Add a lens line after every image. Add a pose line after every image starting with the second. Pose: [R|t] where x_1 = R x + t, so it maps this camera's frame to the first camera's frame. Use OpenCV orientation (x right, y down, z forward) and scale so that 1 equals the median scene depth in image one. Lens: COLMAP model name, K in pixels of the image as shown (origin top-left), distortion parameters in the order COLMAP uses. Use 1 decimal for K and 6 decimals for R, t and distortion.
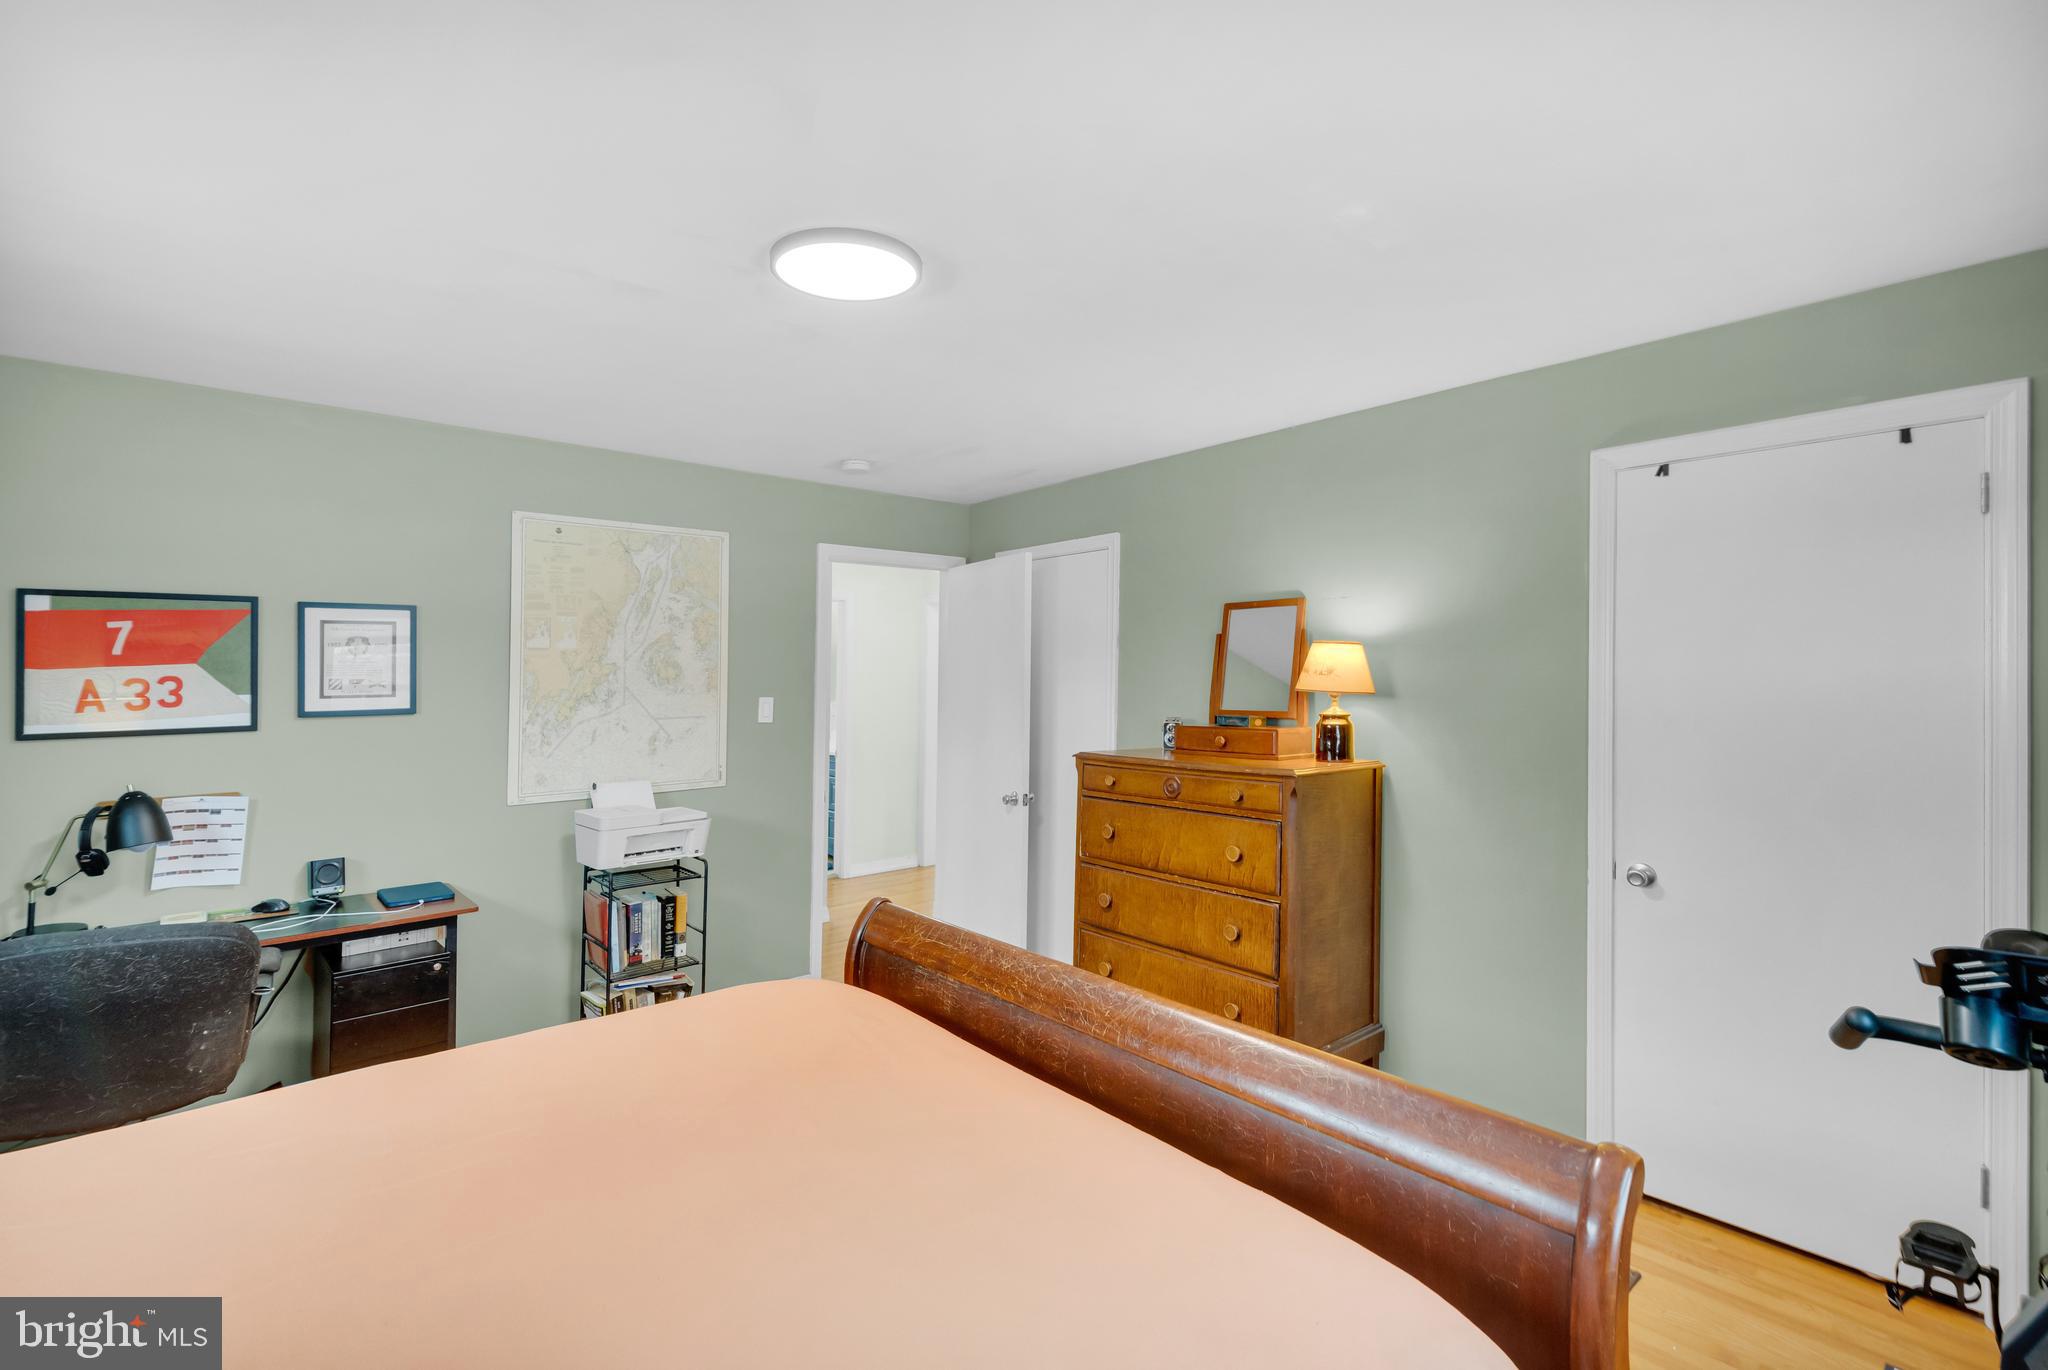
lens RADIAL K [[888.2, 0, 1002.2], [0, 888.2, 670.5], [0, 0, 1]] dist [-0.001411, -0.000164]
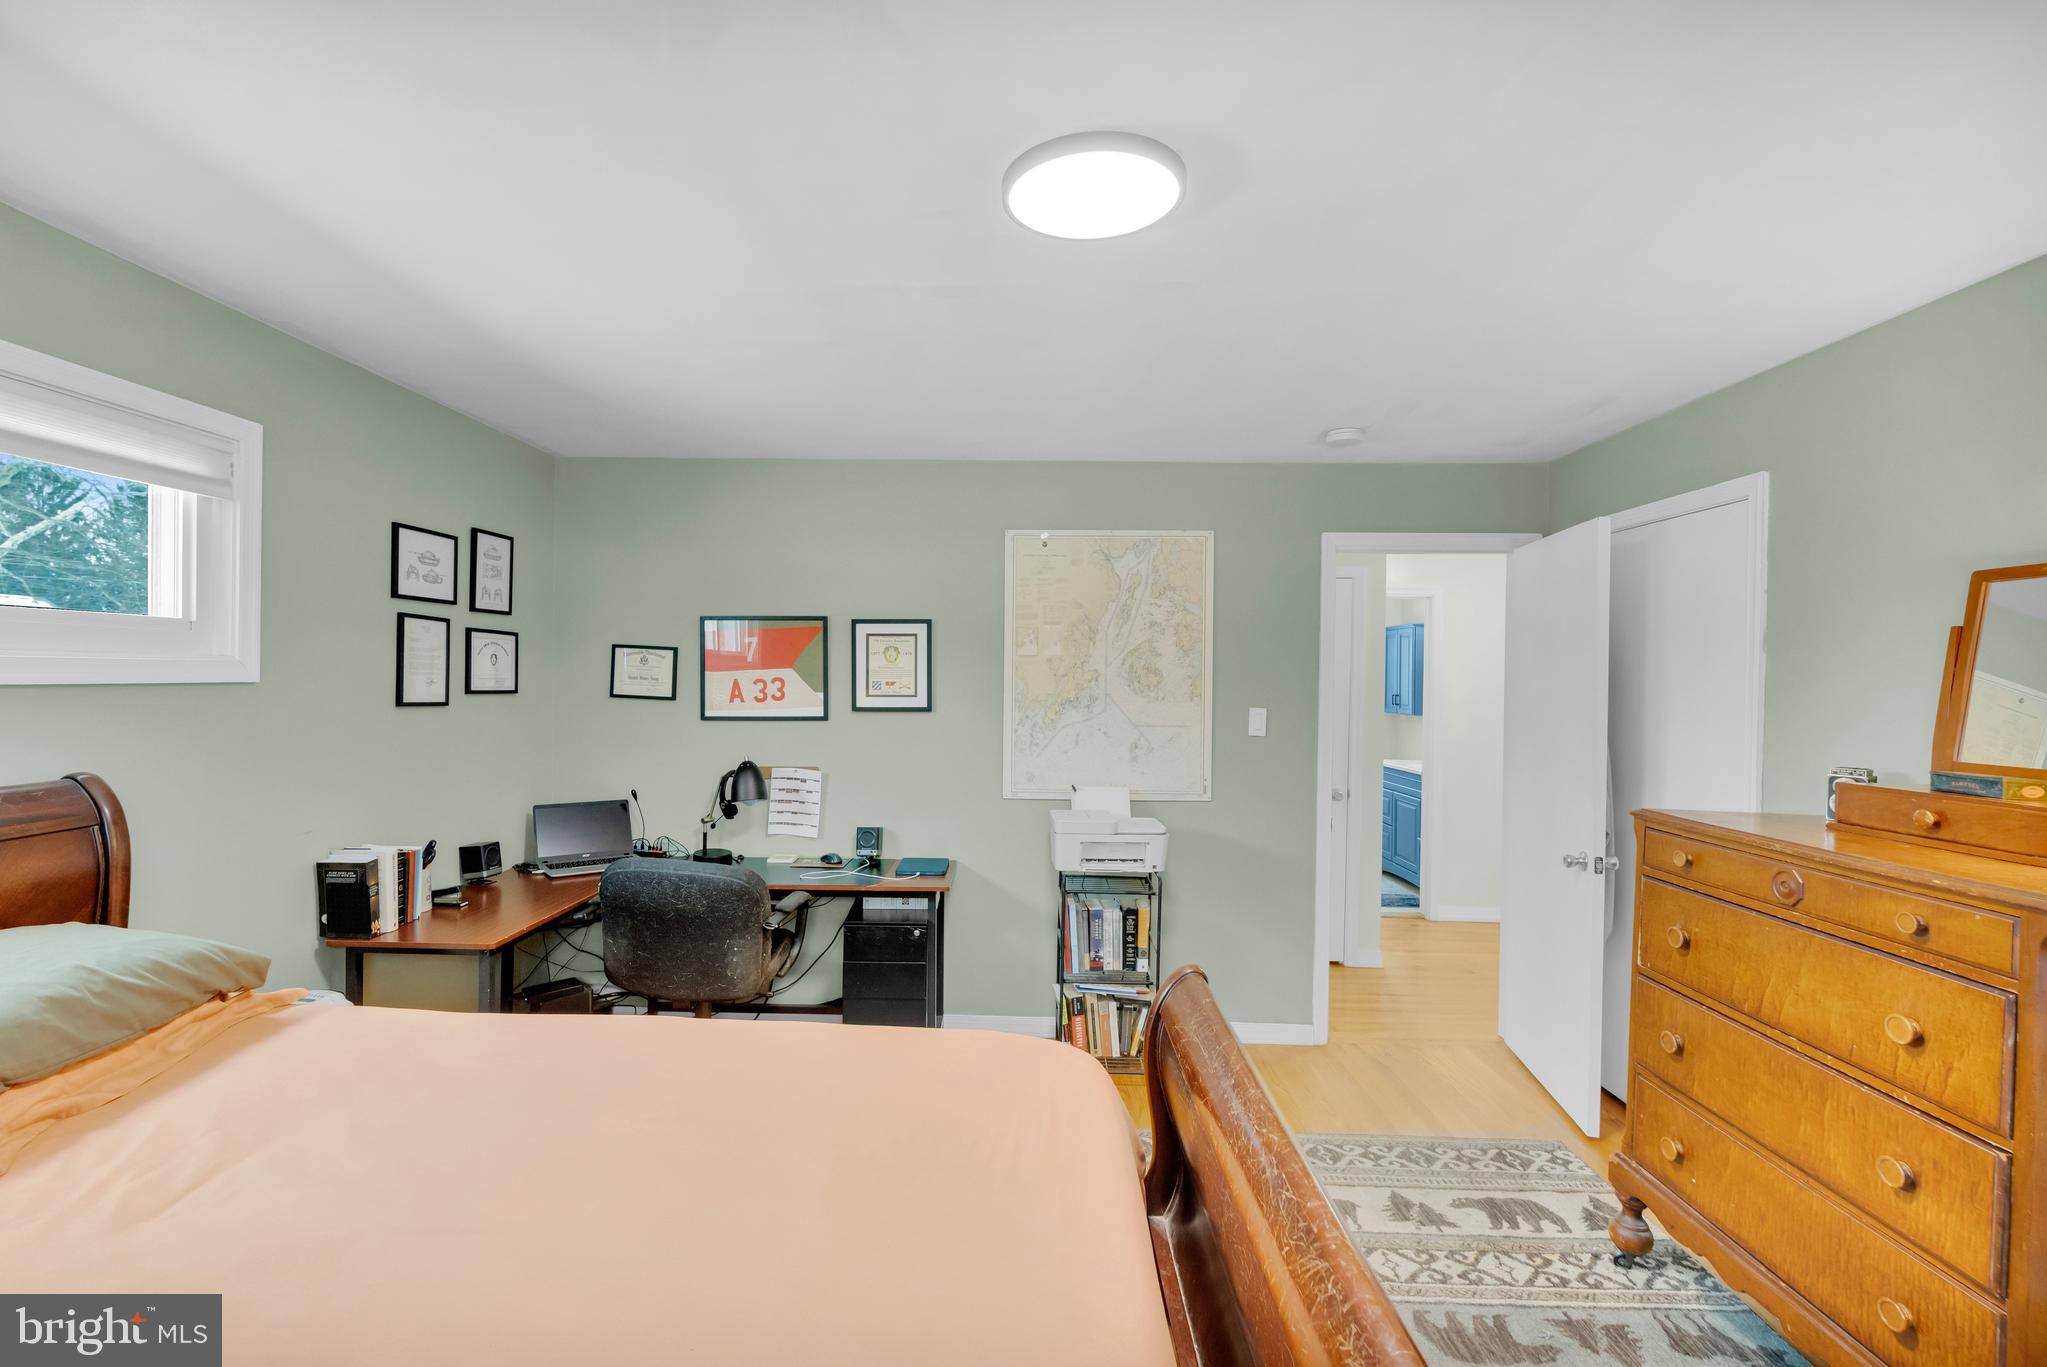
lens RADIAL K [[885.6, 0, 1016.5], [0, 885.6, 670.2], [0, 0, 1]] dist [0.001846, 0.000004]
pose [[0.740887, 0.009106, -0.671568, 0.199430], [-0.010380, 0.999944, 0.002107, -0.009519], [0.671550, 0.005410, 0.740940, 0.204403]]
